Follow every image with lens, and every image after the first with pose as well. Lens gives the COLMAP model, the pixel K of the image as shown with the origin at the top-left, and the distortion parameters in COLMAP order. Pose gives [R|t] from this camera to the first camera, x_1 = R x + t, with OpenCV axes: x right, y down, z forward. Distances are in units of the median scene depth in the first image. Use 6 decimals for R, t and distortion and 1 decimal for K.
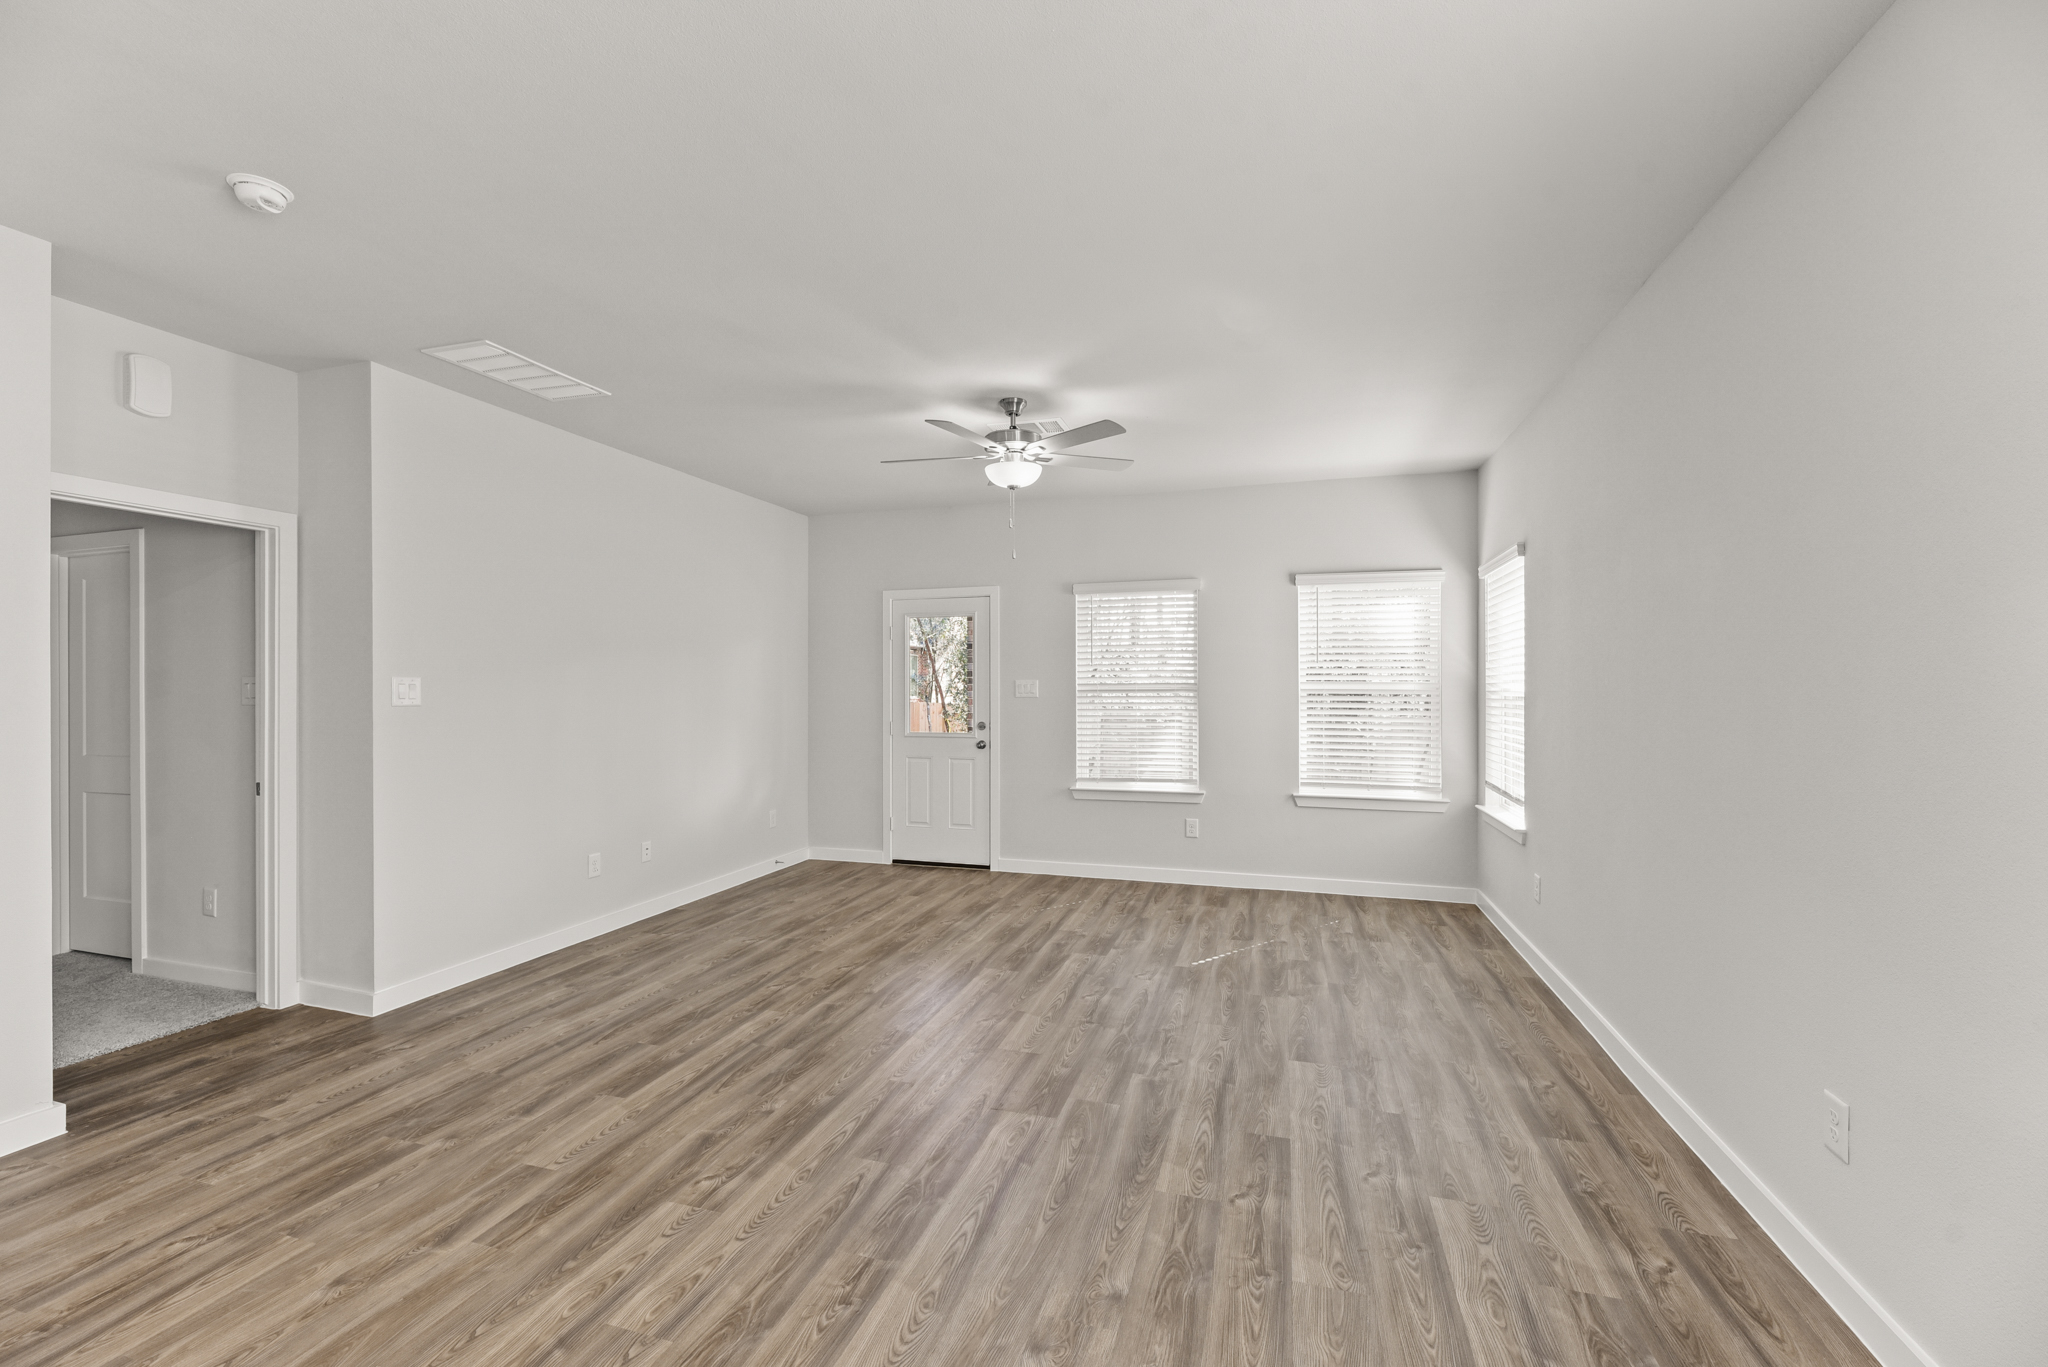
lens RADIAL K [[806.4, 0, 1024.0], [0, 806.4, 683.5], [0, 0, 1]] dist [-0.064196, -0.000149]
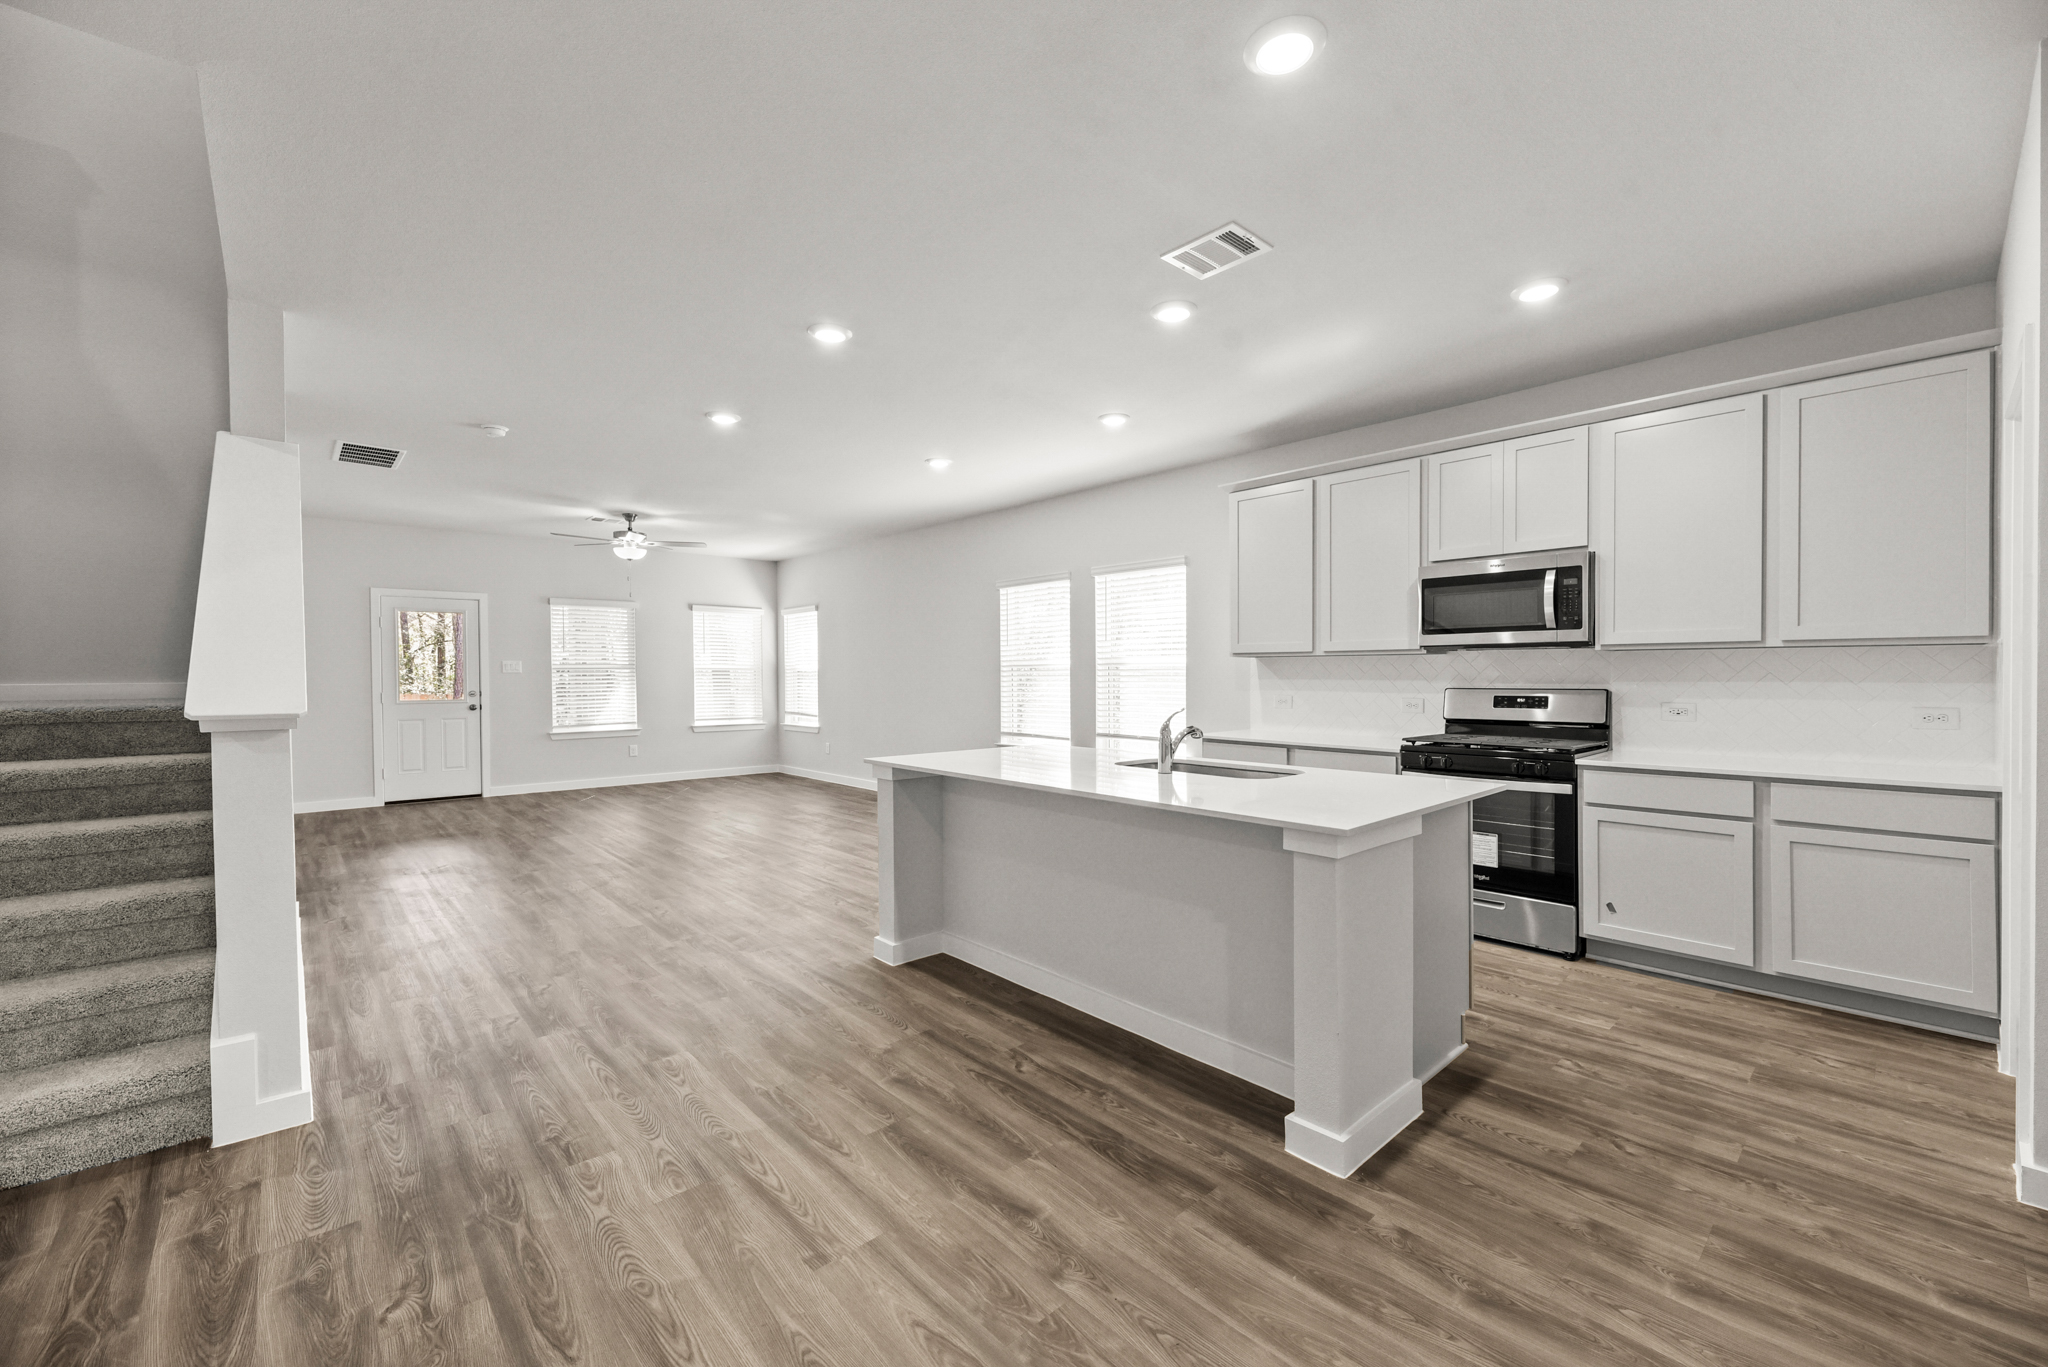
lens RADIAL K [[805.8, 0, 1024.0], [0, 805.8, 683.5], [0, 0, 1]] dist [0.001379, -0.003125]
pose [[0.494833, -0.008778, 0.868944, -0.845358], [0.000752, 0.999953, 0.009673, 0.024225], [-0.868988, -0.004133, 0.494817, -0.538860]]
